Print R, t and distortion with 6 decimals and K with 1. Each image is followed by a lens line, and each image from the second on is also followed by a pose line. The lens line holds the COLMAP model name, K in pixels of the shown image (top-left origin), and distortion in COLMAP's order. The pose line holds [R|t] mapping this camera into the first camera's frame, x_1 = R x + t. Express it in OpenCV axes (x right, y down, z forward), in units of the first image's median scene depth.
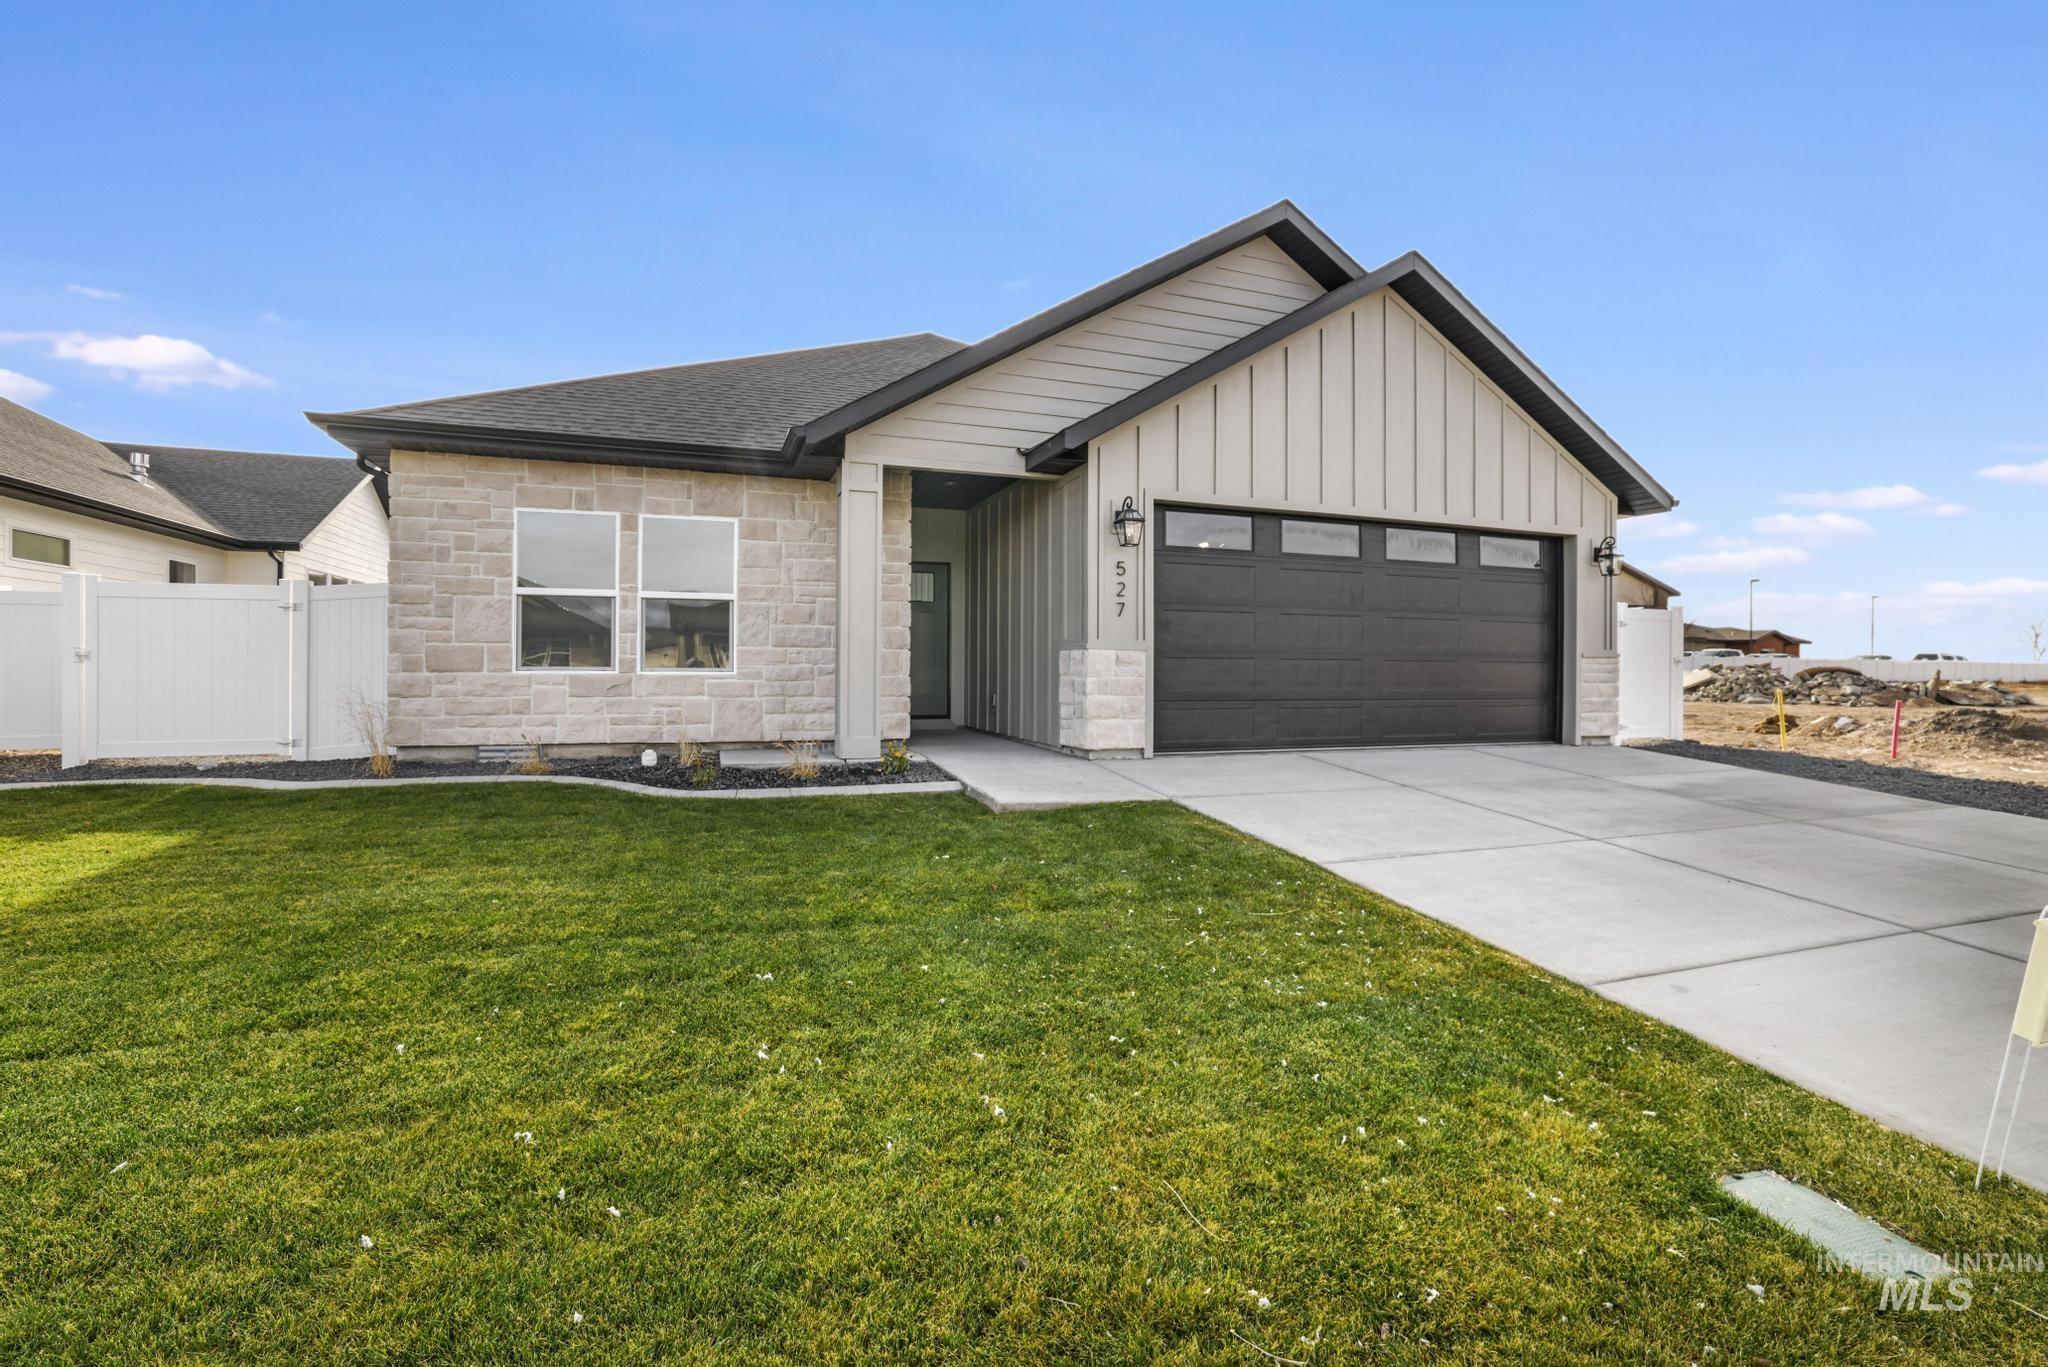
lens RADIAL K [[901.7, 0, 1005.2], [0, 901.7, 673.8], [0, 0, 1]] dist [-0.049102, 0.018198]
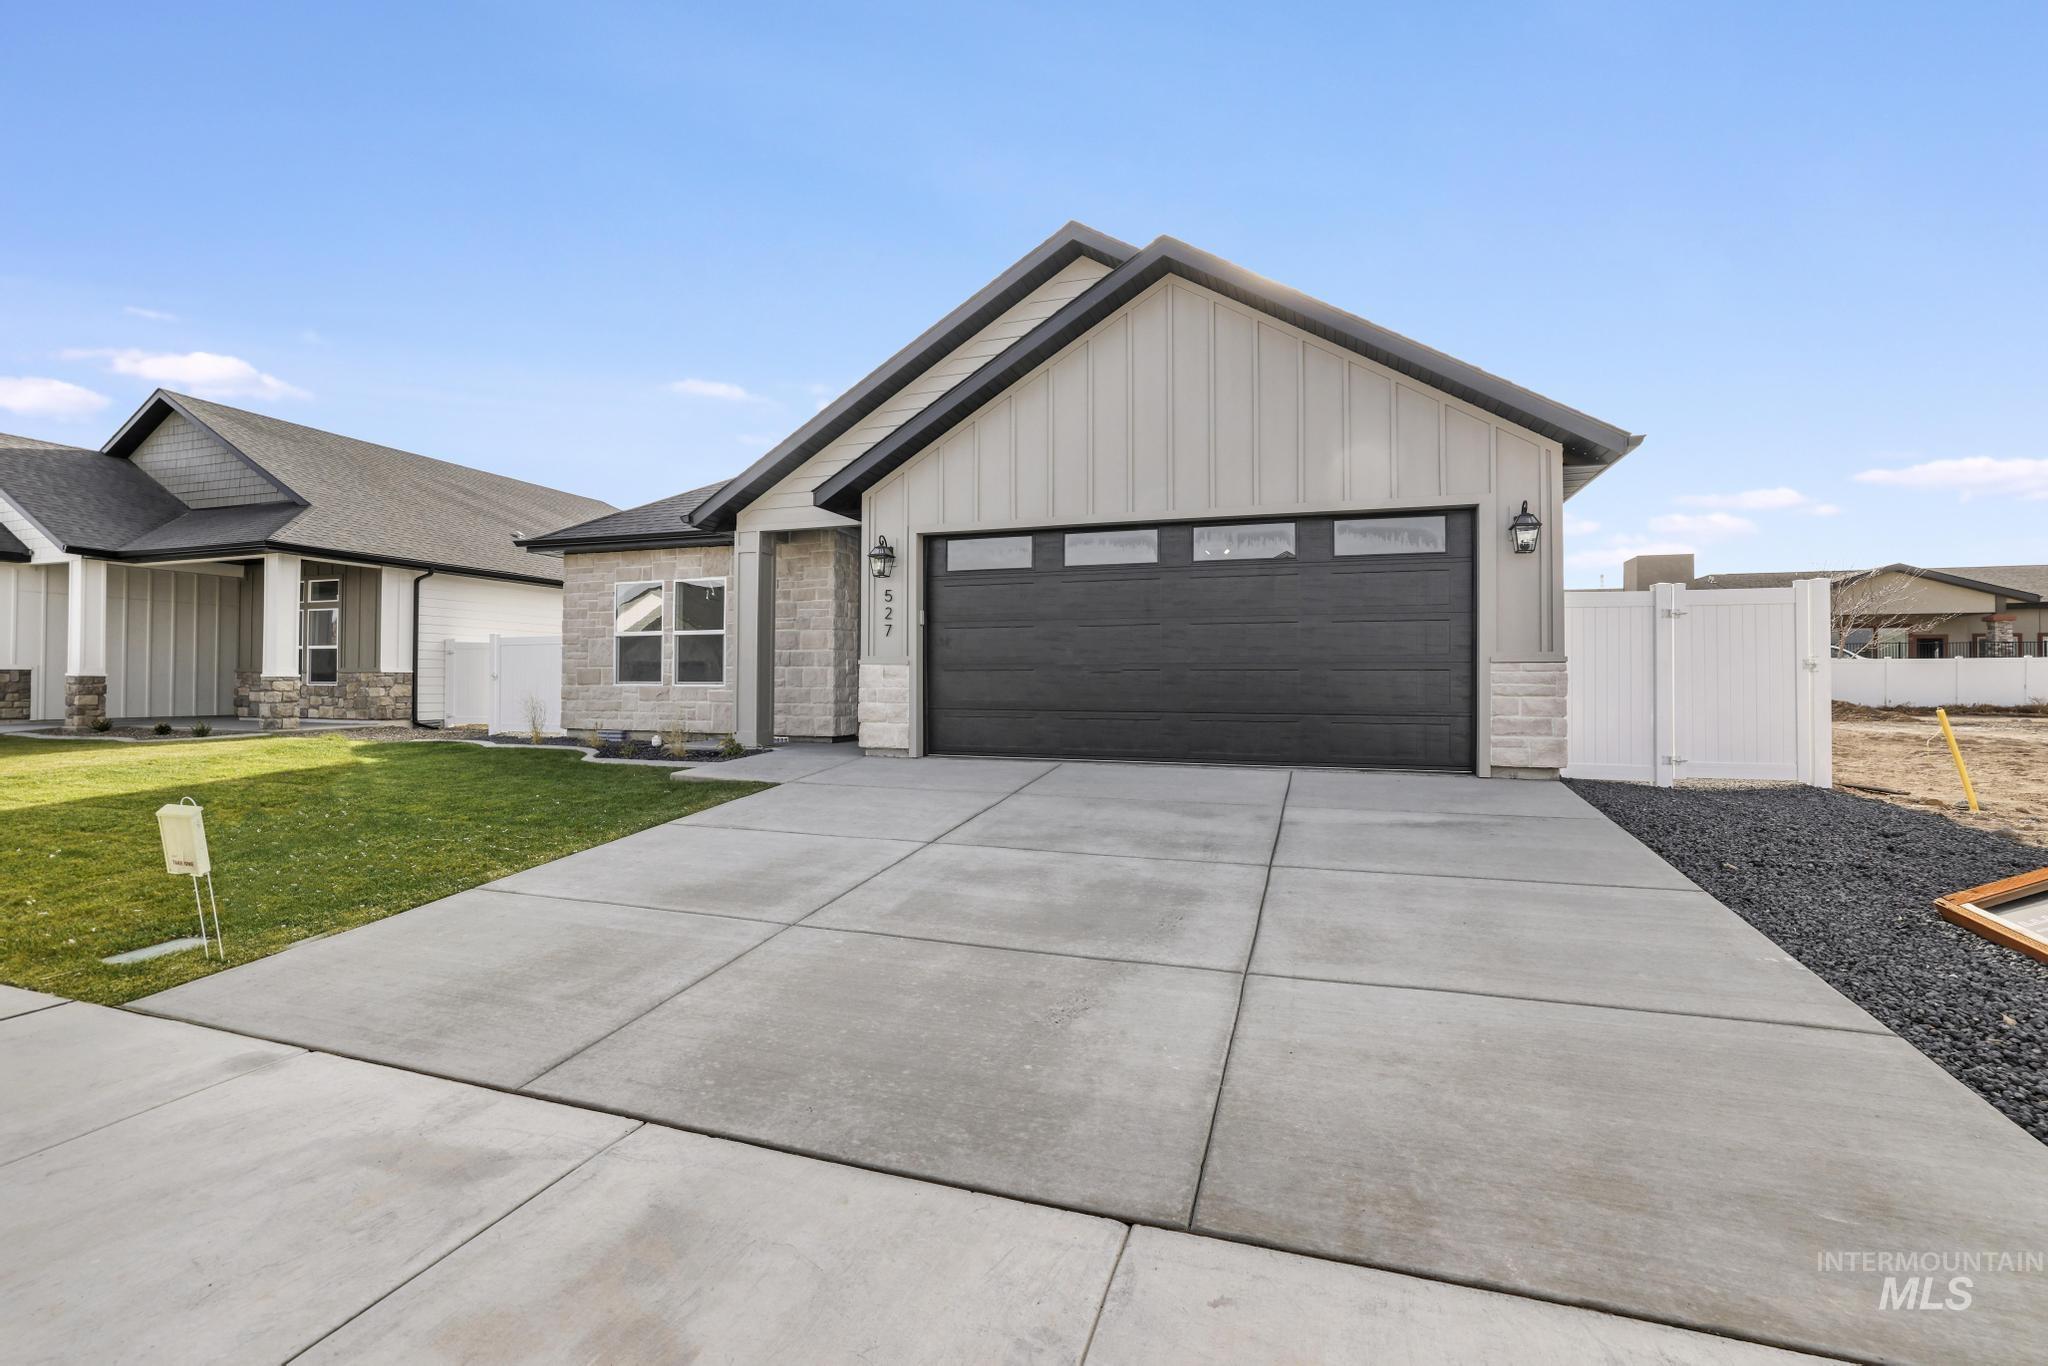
lens RADIAL K [[904.1, 0, 1007.5], [0, 904.1, 686.9], [0, 0, 1]] dist [-0.048463, 0.019259]
pose [[0.783396, -0.001737, -0.621520, 0.963272], [-0.001745, 0.999986, -0.004993, 0.008286], [0.621520, 0.004996, 0.783382, 0.163351]]
